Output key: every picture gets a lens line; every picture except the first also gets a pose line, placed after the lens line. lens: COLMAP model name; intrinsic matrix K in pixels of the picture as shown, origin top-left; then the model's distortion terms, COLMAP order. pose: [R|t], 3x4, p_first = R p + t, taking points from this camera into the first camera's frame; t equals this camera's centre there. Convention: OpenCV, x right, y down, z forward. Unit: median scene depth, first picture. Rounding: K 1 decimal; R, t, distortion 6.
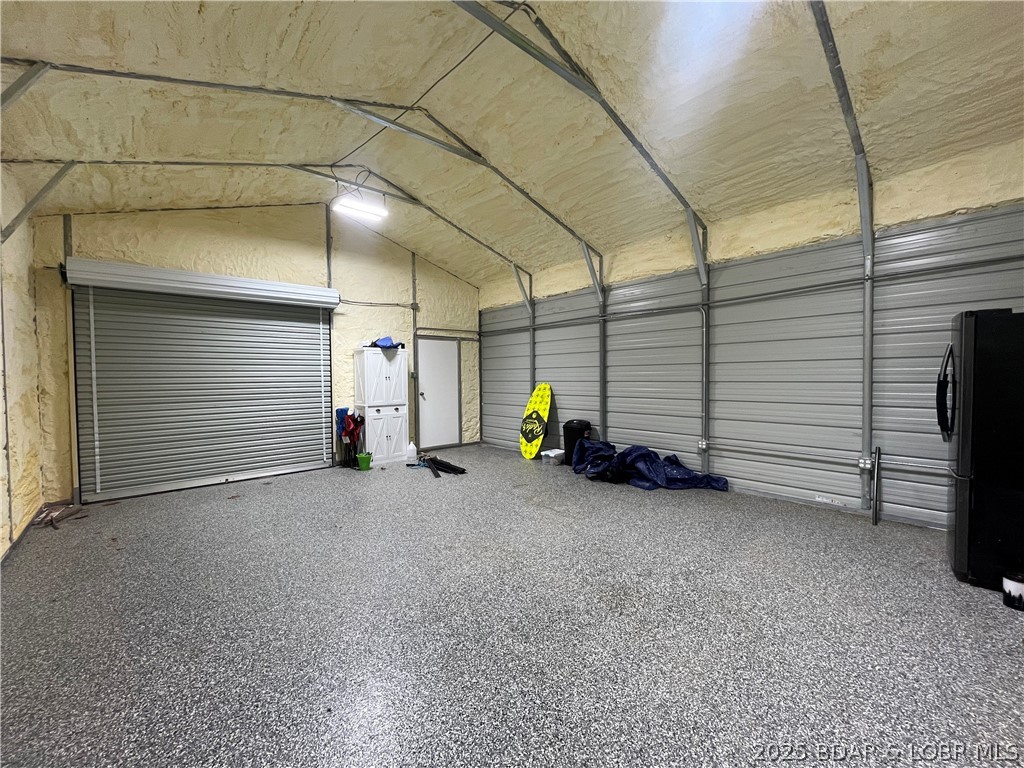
lens RADIAL K [[415.7, 0, 512.0], [0, 415.7, 384.0], [0, 0, 1]] dist [-0.002143, -0.000245]
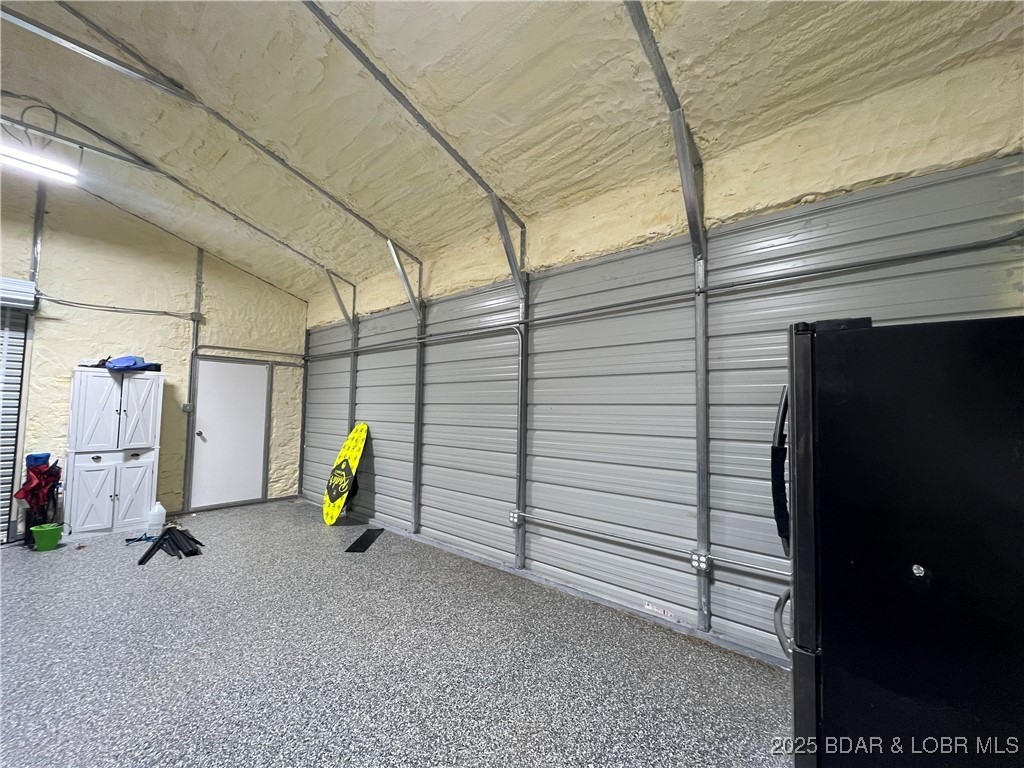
lens RADIAL K [[410.5, 0, 512.0], [0, 410.5, 384.0], [0, 0, 1]] dist [0.000135, -0.000166]
pose [[0.990492, 0.033914, 0.133322, 0.297530], [-0.022958, 0.996296, -0.082868, -0.020719], [-0.135638, 0.079019, 0.987602, 0.239047]]
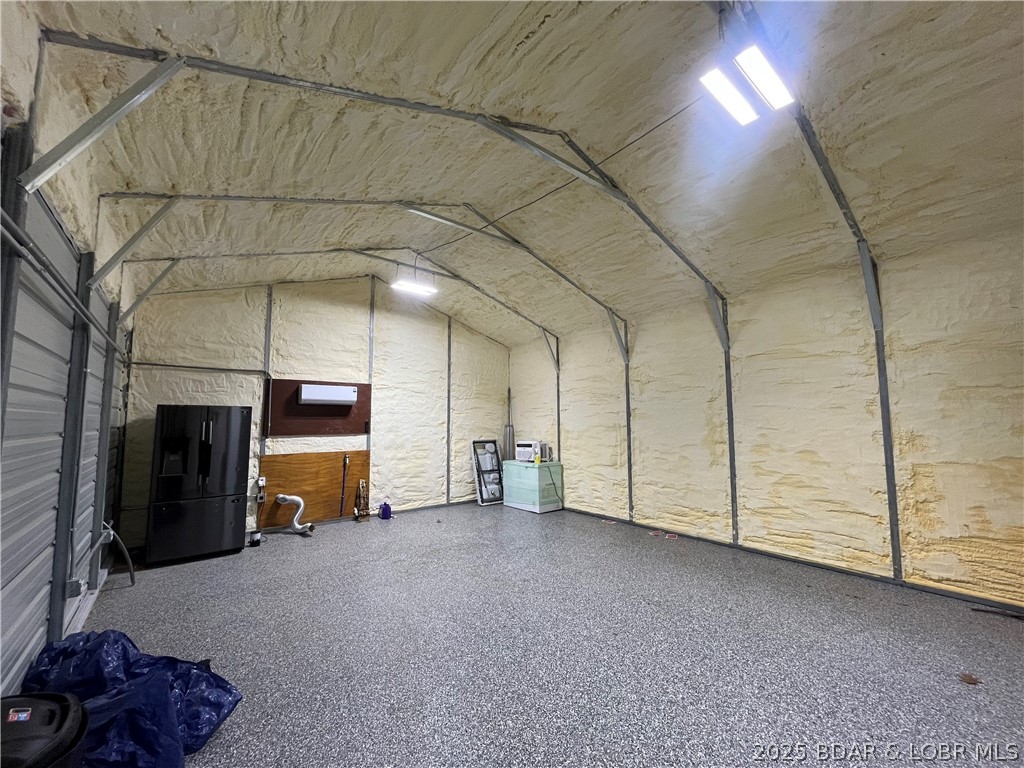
lens RADIAL K [[410.5, 0, 512.0], [0, 410.5, 384.0], [0, 0, 1]] dist [0.000135, -0.000166]
pose [[-0.998241, 0.018386, 0.056356, -0.107755], [0.014265, 0.997253, -0.072688, -0.055104], [-0.057537, -0.071756, -0.995761, 1.277966]]
